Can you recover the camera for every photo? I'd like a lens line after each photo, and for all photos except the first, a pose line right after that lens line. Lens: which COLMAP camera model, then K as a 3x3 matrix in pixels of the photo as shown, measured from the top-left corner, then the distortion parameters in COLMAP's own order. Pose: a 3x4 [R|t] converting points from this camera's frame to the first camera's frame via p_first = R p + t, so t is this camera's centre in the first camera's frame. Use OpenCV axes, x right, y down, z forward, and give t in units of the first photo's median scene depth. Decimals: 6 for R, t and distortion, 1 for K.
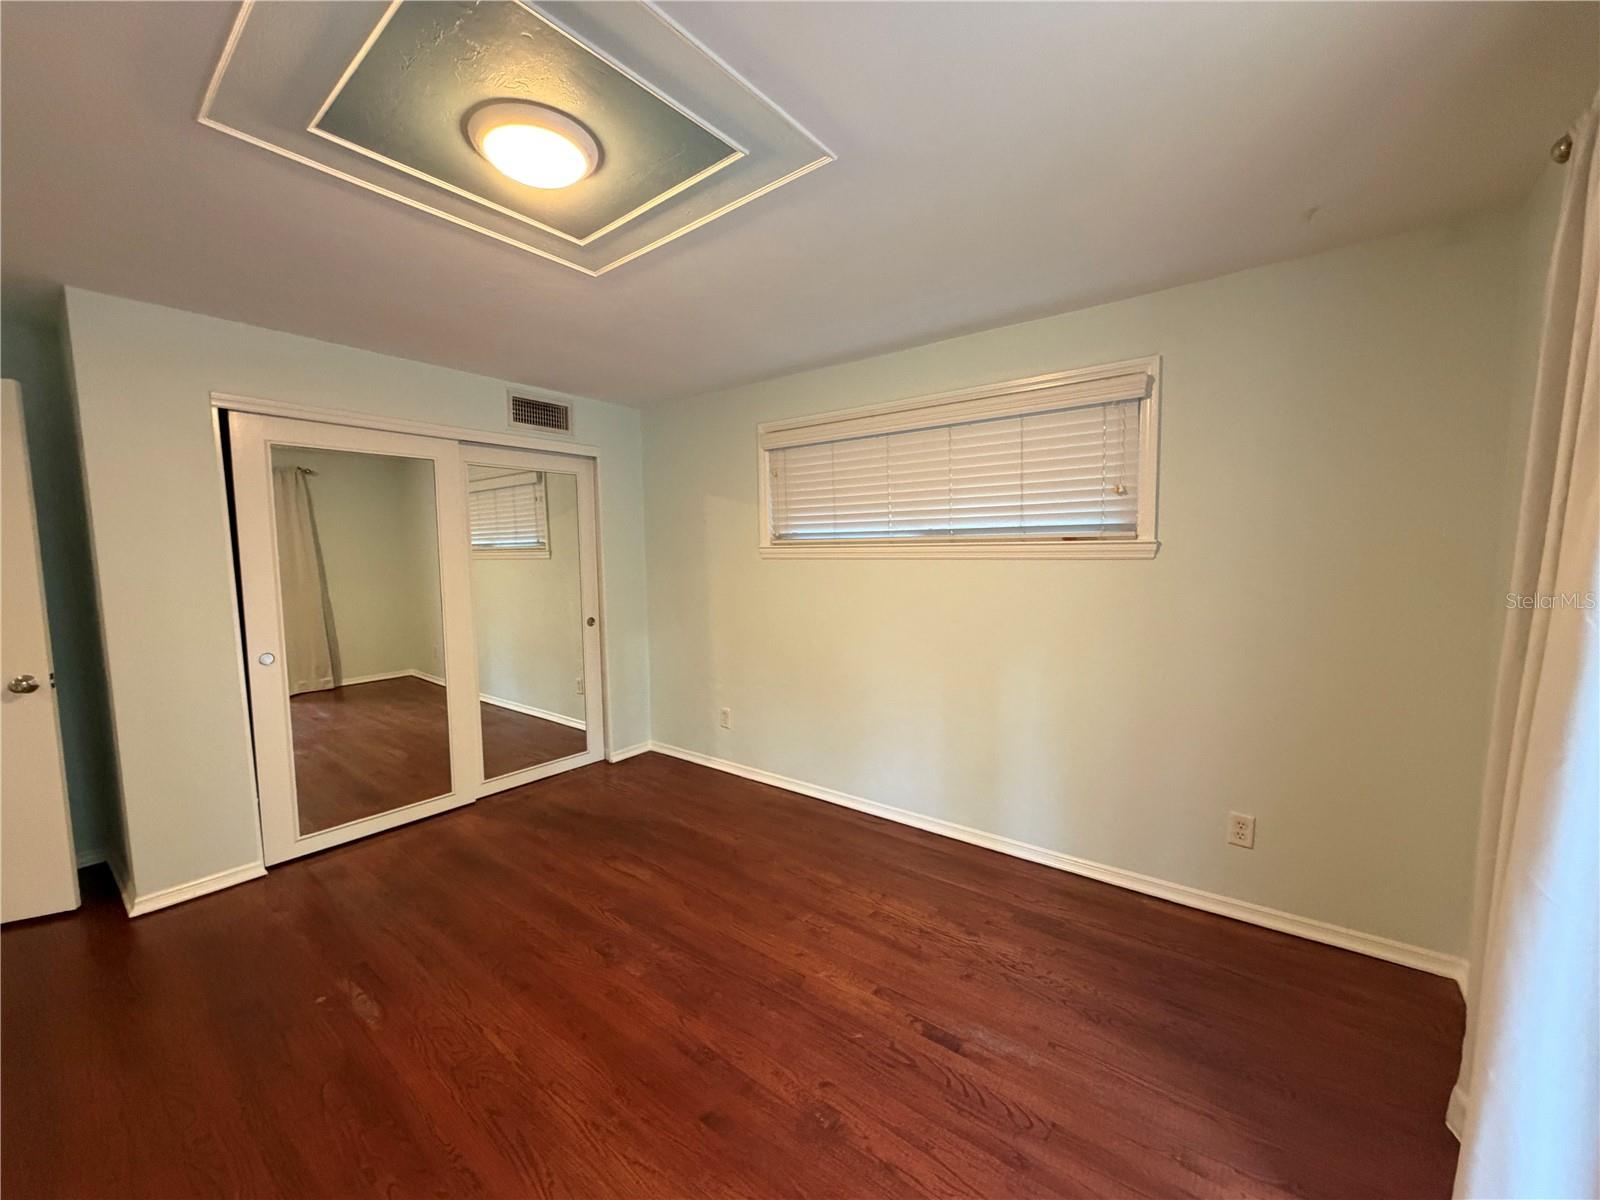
lens RADIAL K [[635.5, 0, 795.8], [0, 635.5, 598.9], [0, 0, 1]] dist [-0.000436, -0.000088]
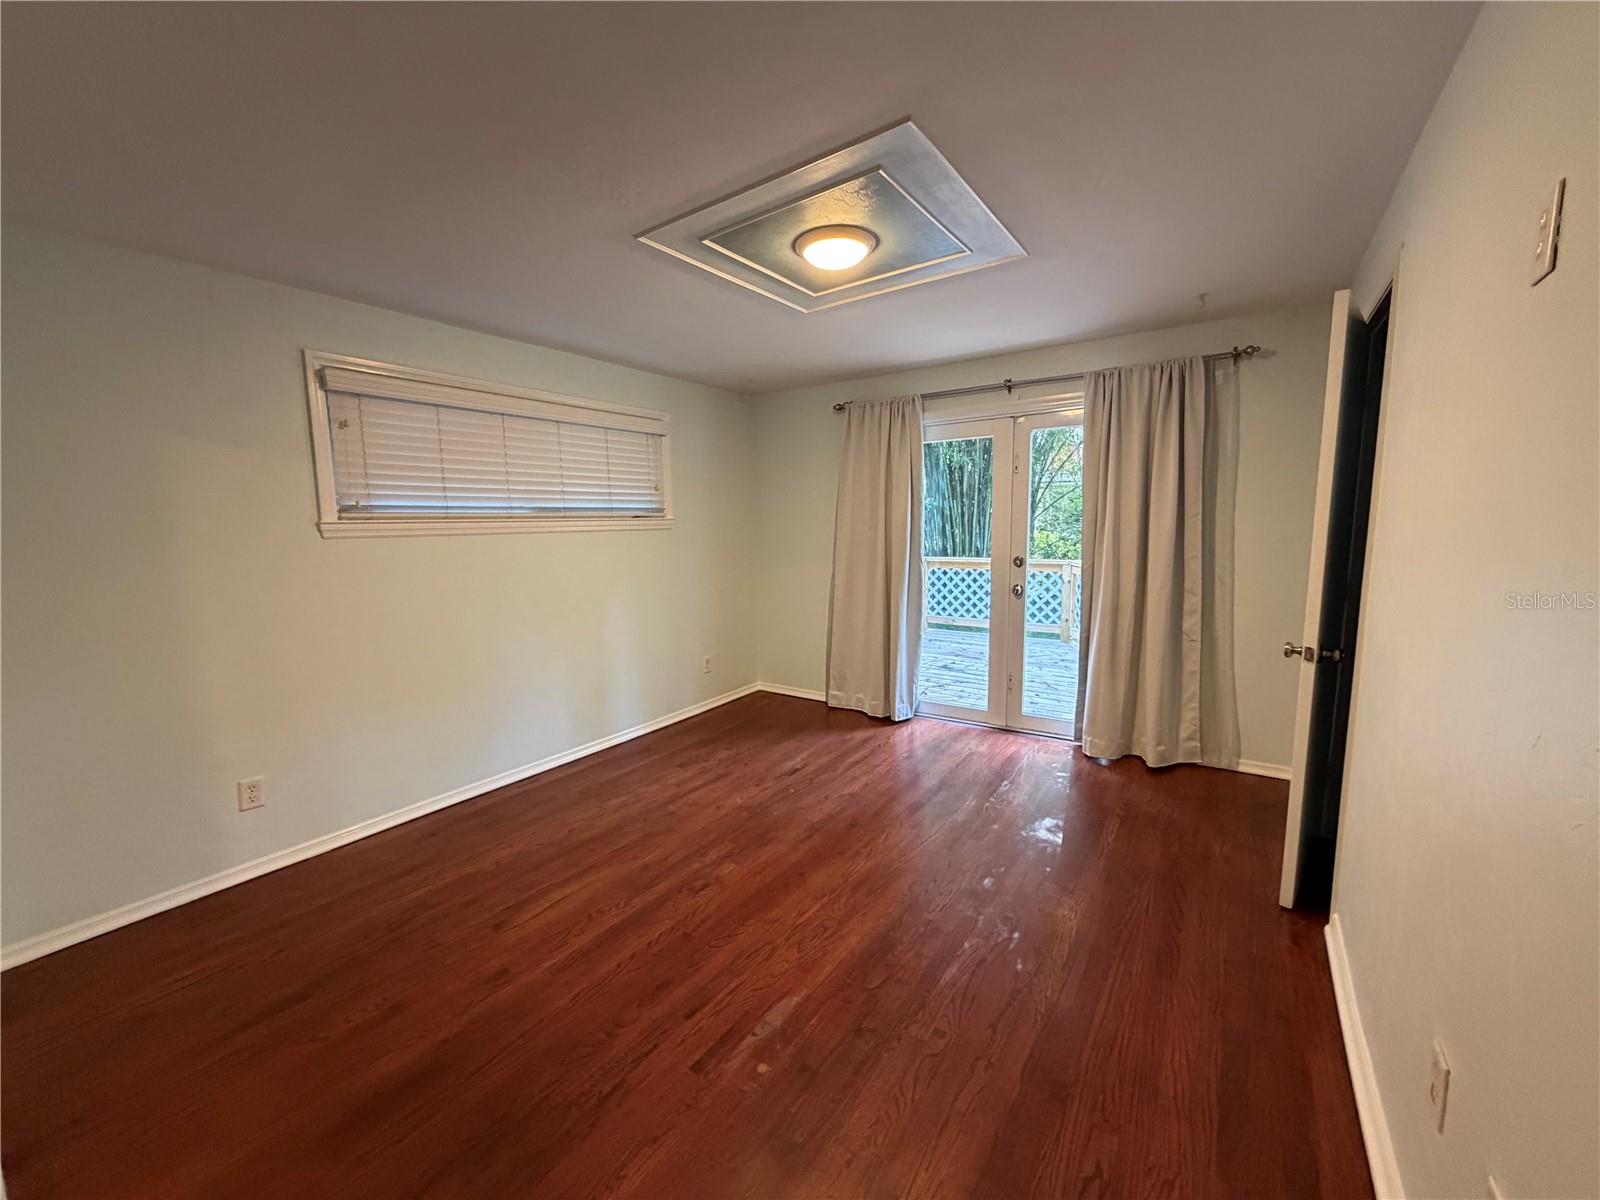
lens RADIAL K [[635.5, 0, 795.8], [0, 635.5, 598.9], [0, 0, 1]] dist [-0.000436, -0.000088]
pose [[-0.061785, -0.106633, 0.992377, -1.178510], [0.100000, 0.988612, 0.112454, -0.033466], [-0.993067, 0.106186, -0.050418, 0.743239]]
